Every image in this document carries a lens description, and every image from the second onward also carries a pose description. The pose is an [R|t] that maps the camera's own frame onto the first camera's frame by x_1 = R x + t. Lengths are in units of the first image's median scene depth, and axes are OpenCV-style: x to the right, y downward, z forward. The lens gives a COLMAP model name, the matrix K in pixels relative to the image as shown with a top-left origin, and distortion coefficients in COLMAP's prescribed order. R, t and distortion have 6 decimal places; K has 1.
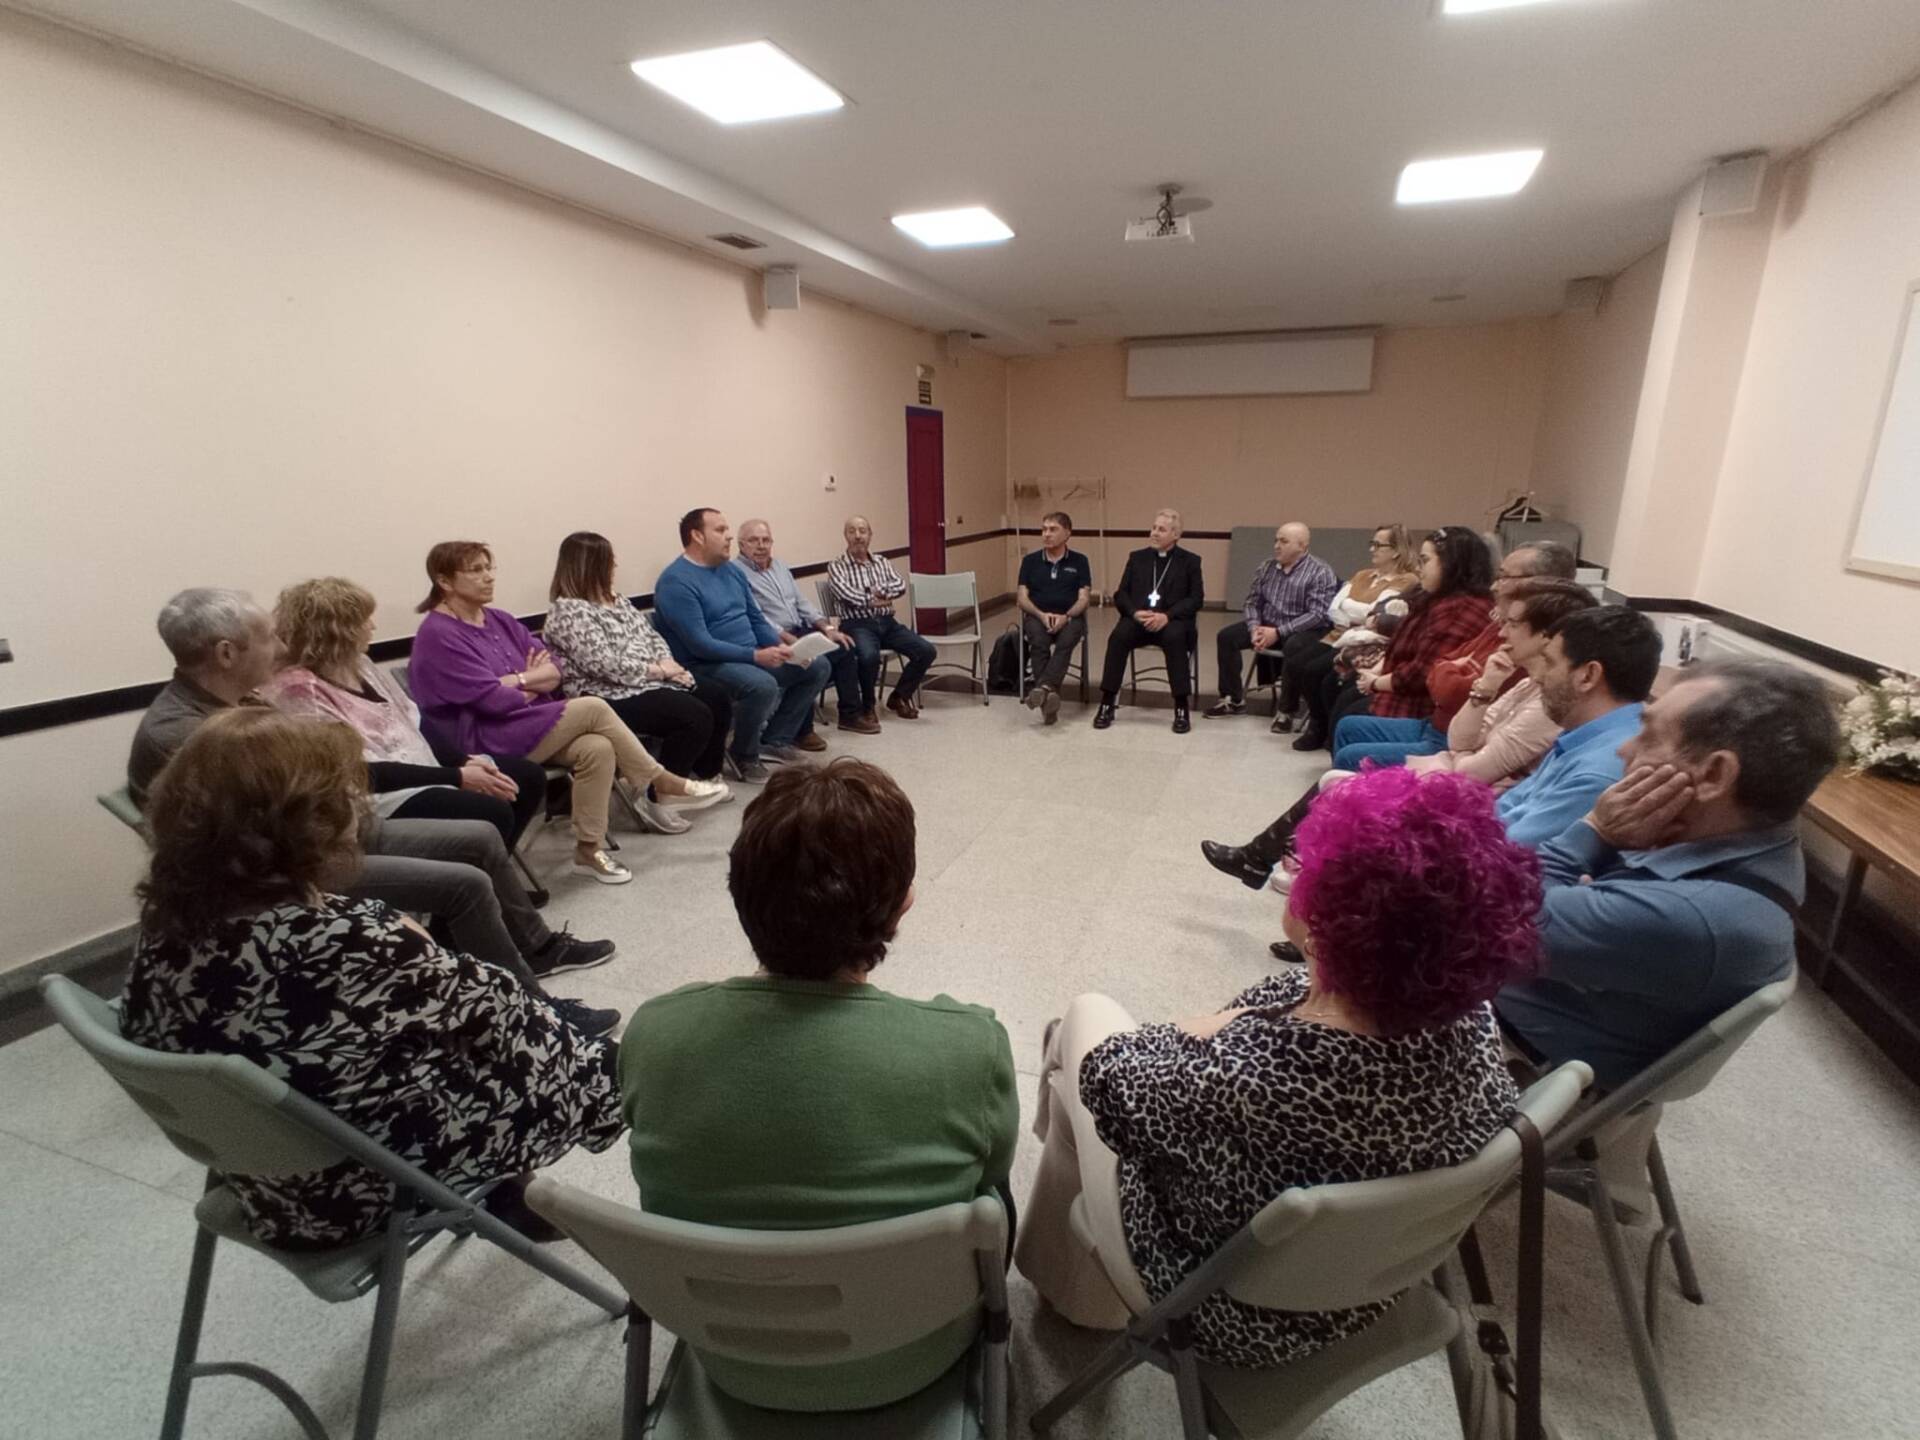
lens RADIAL K [[955.6, 0, 960.0], [0, 955.6, 720.0], [0, 0, 1]] dist [0.045508, -0.023627]
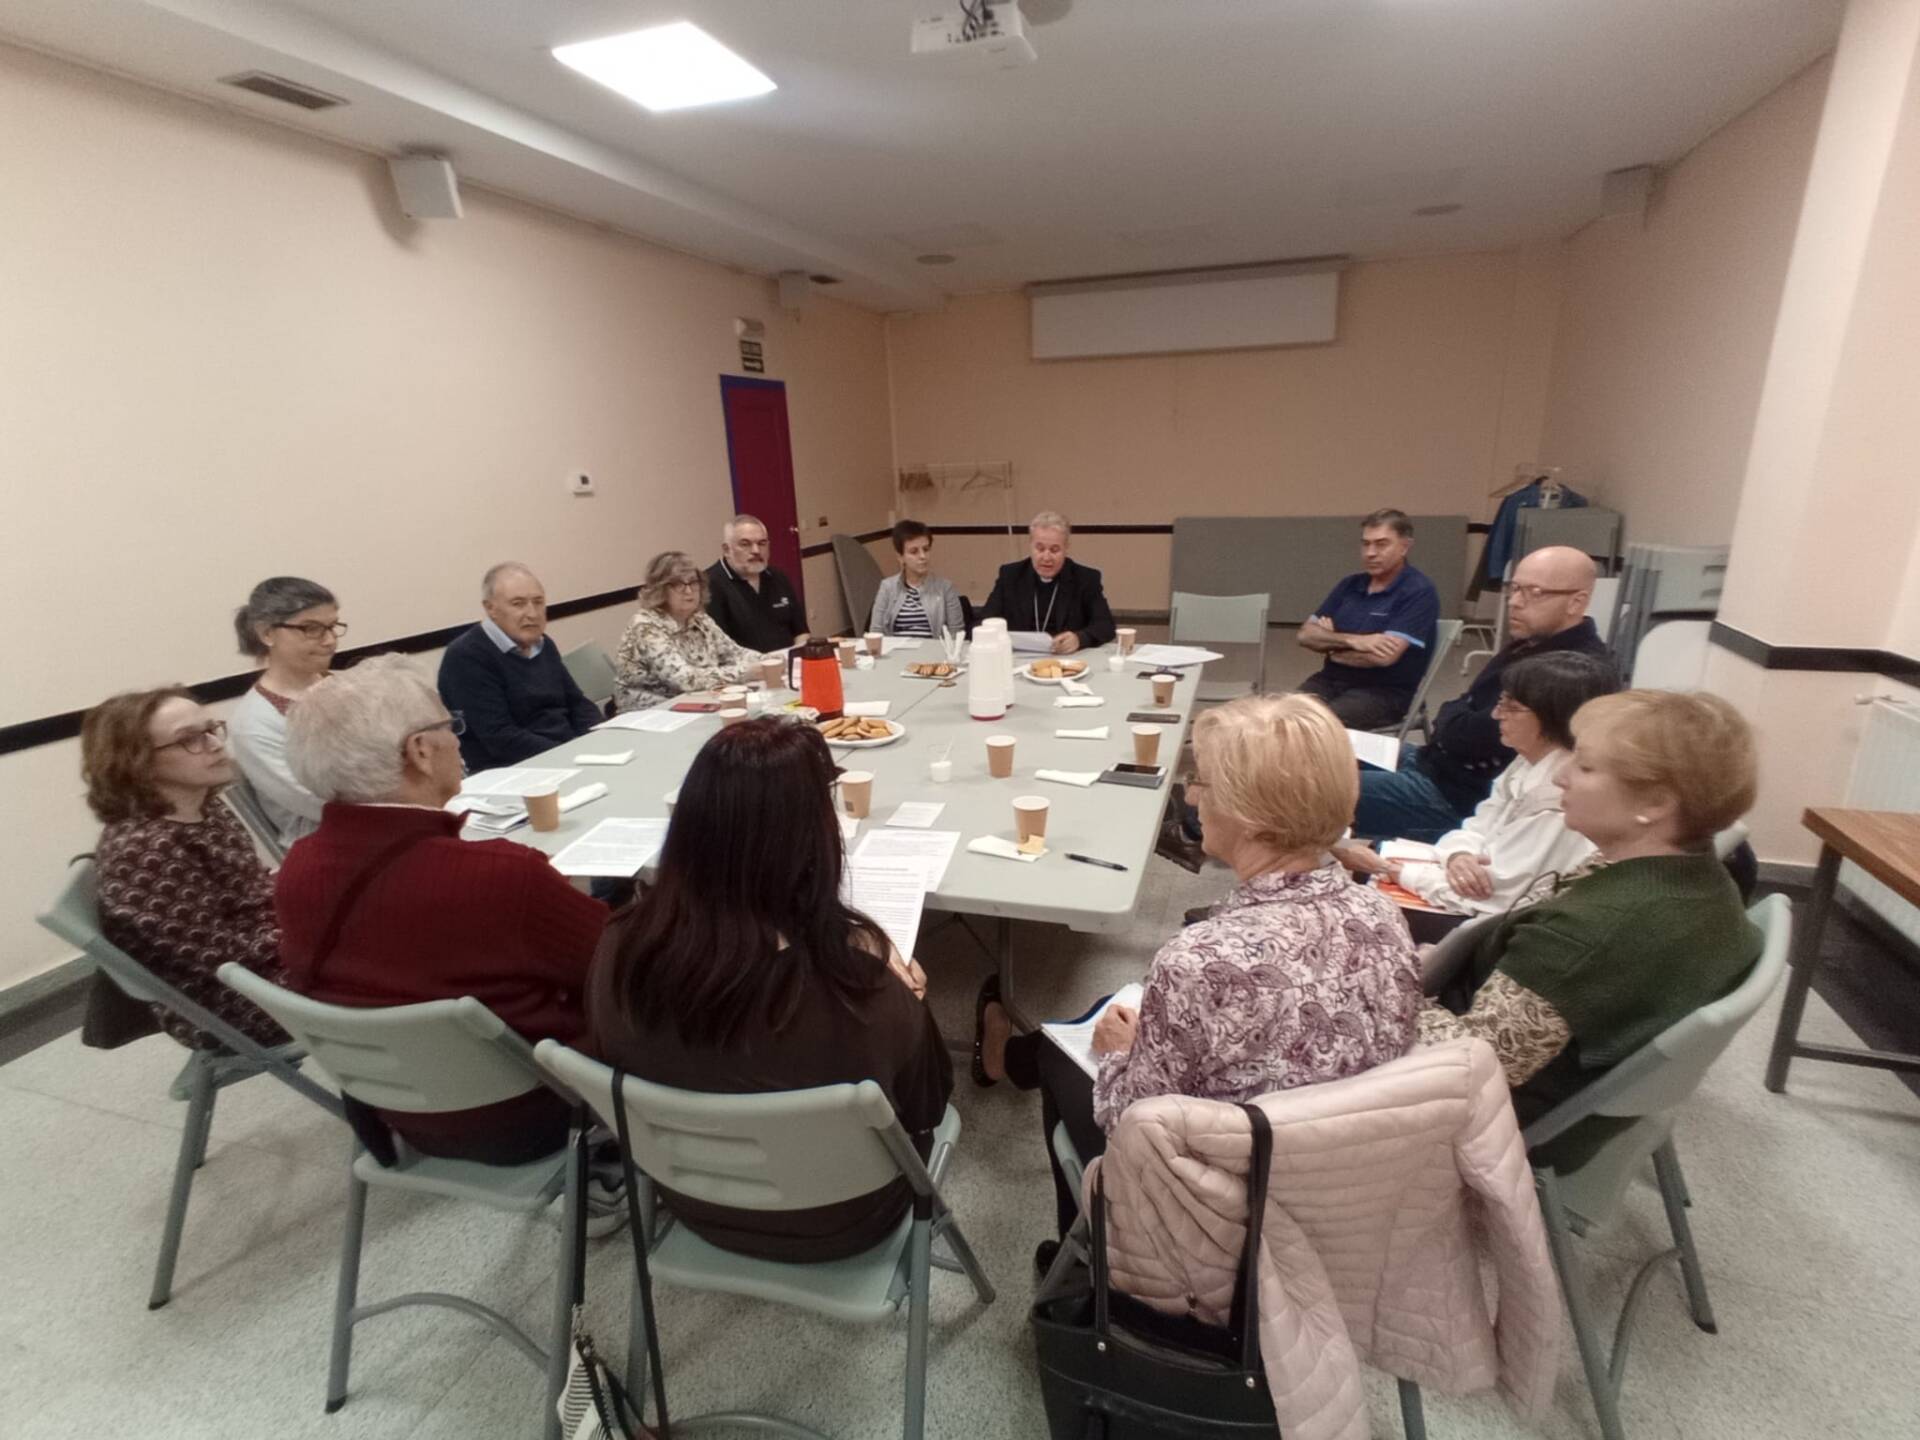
lens RADIAL K [[955.6, 0, 960.0], [0, 955.6, 720.0], [0, 0, 1]] dist [0.045508, -0.023627]
pose [[0.998846, -0.038210, 0.029101, 0.090975], [0.037576, 0.999051, 0.022016, -0.066037], [-0.029914, -0.020897, 0.999334, 0.231906]]
